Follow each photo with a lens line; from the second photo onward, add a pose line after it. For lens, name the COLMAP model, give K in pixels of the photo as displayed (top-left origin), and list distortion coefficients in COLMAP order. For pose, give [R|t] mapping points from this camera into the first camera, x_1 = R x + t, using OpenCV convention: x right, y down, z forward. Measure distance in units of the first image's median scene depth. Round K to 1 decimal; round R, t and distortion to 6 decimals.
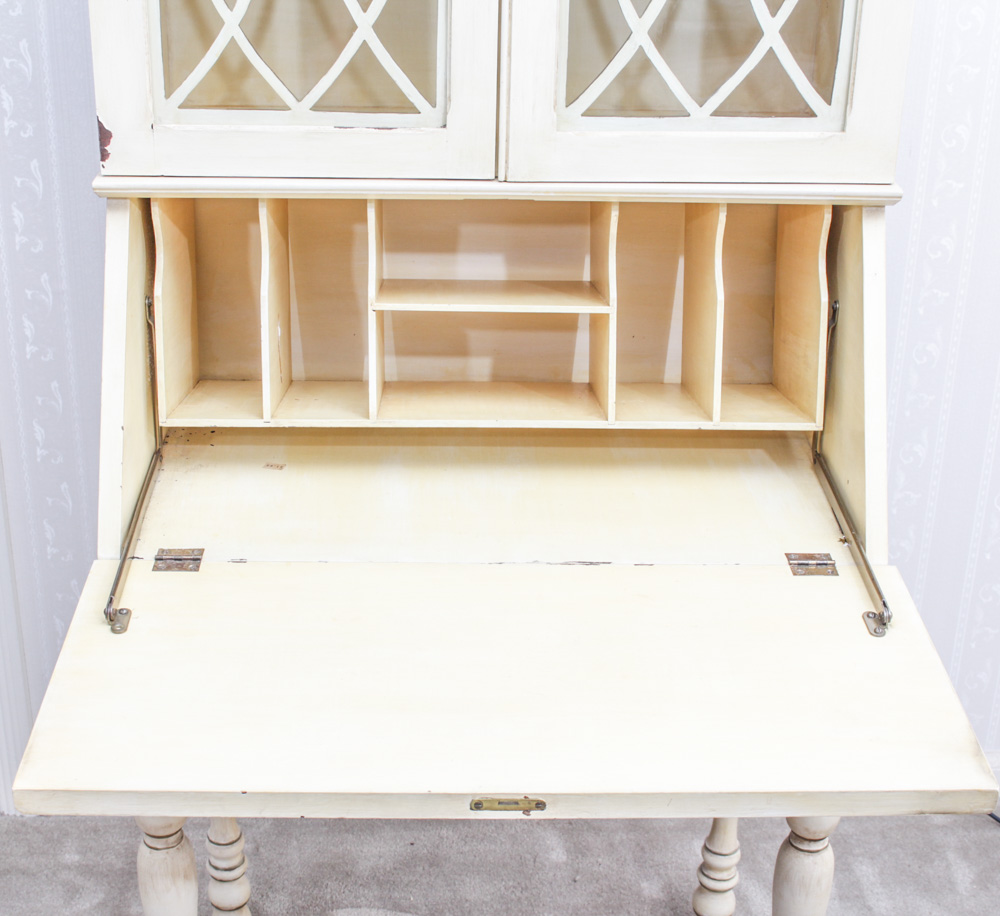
lens RADIAL K [[1648.4, 0, 467.7], [0, 1648.4, 466.9], [0, 0, 1]] dist [-0.070068, 0.000000]
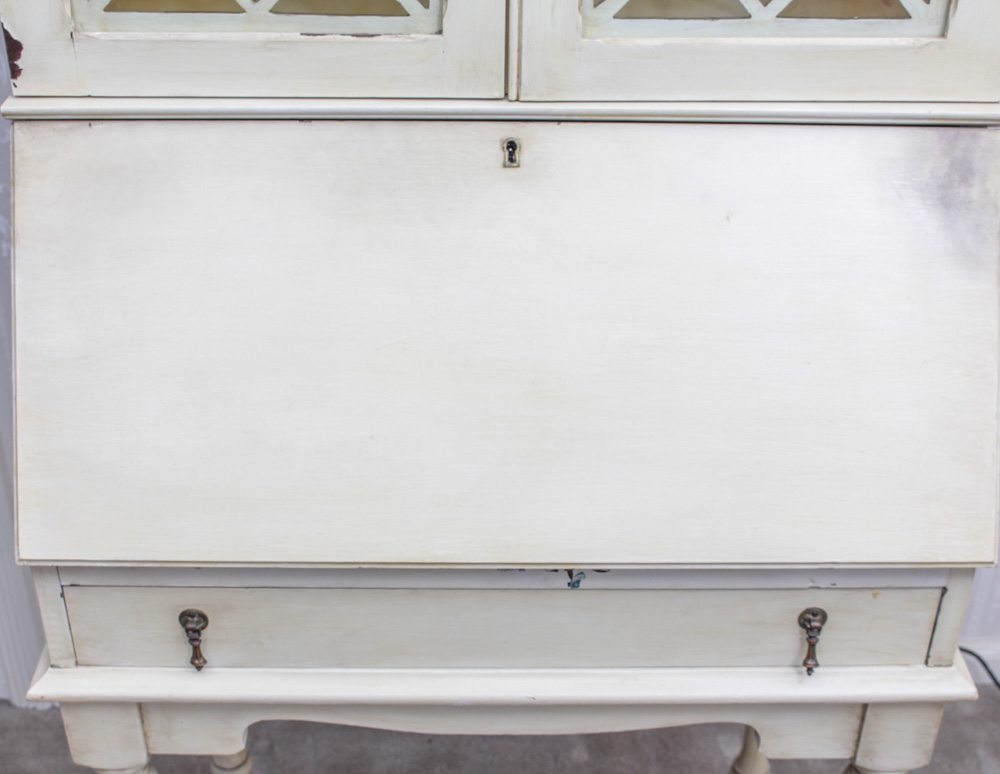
lens RADIAL K [[1405.0, 0, 494.4], [0, 1405.0, 386.5], [0, 0, 1]] dist [-0.074631, 0.000000]
pose [[0.999981, -0.001983, -0.005782, 0.010840], [0.002581, 0.994445, 0.105227, -0.075594], [0.005542, -0.105240, 0.994431, 0.218852]]
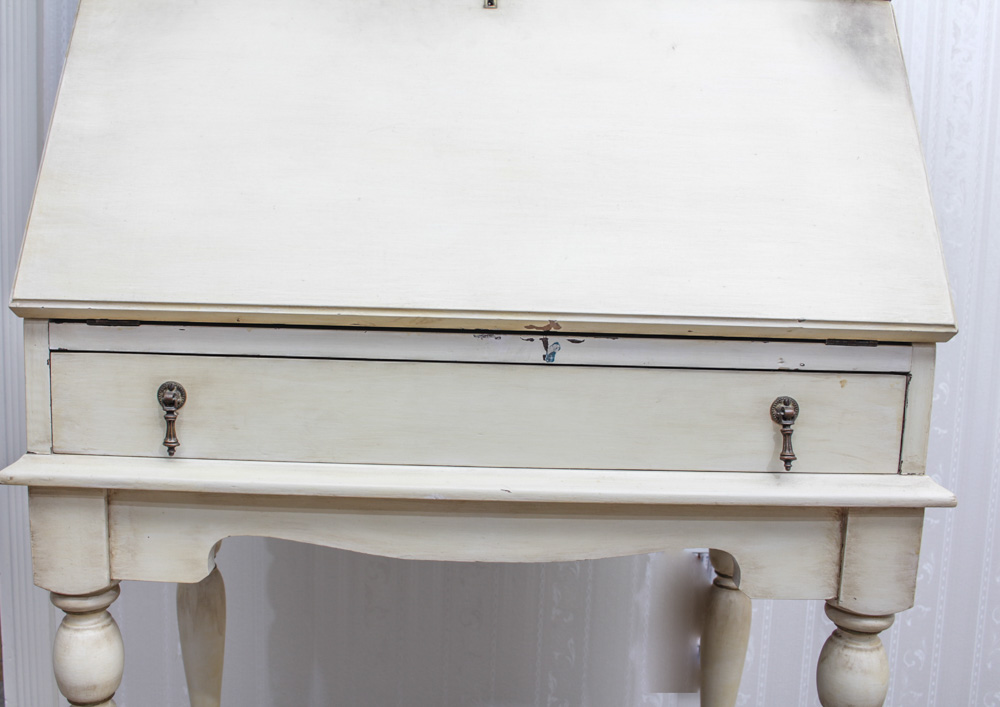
lens RADIAL K [[969.4, 0, 458.5], [0, 969.4, 345.6], [0, 0, 1]] dist [-0.099508, 0.000000]
pose [[0.999840, 0.013569, -0.011629, 0.007356], [-0.016587, 0.946782, -0.321447, 0.159213], [0.006649, 0.321589, 0.946856, 0.377129]]
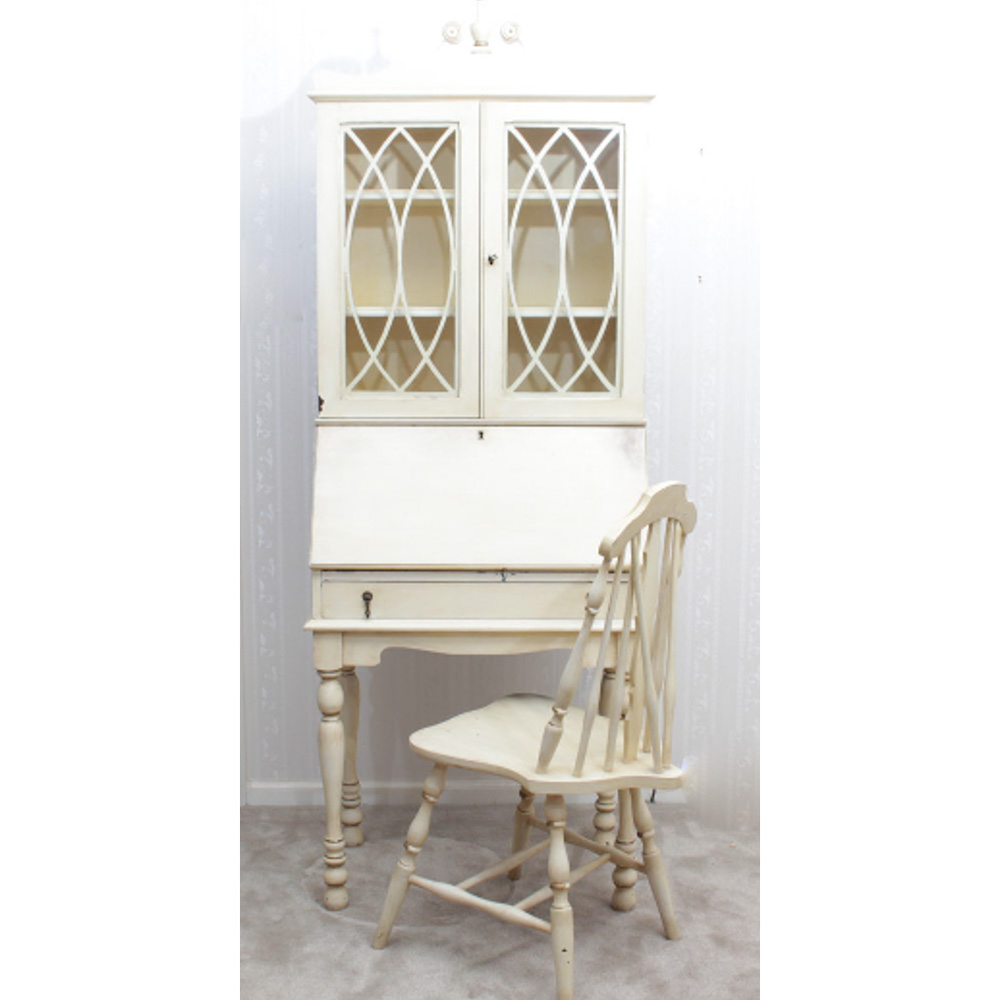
lens RADIAL K [[1373.8, 0, 462.5], [0, 1373.8, 473.9], [0, 0, 1]] dist [-0.133251, 0.000000]
pose [[0.999462, -0.009317, -0.031441, 0.039569], [-0.000752, 0.952027, -0.306013, 0.374247], [0.032783, 0.305872, 0.951508, -0.650862]]
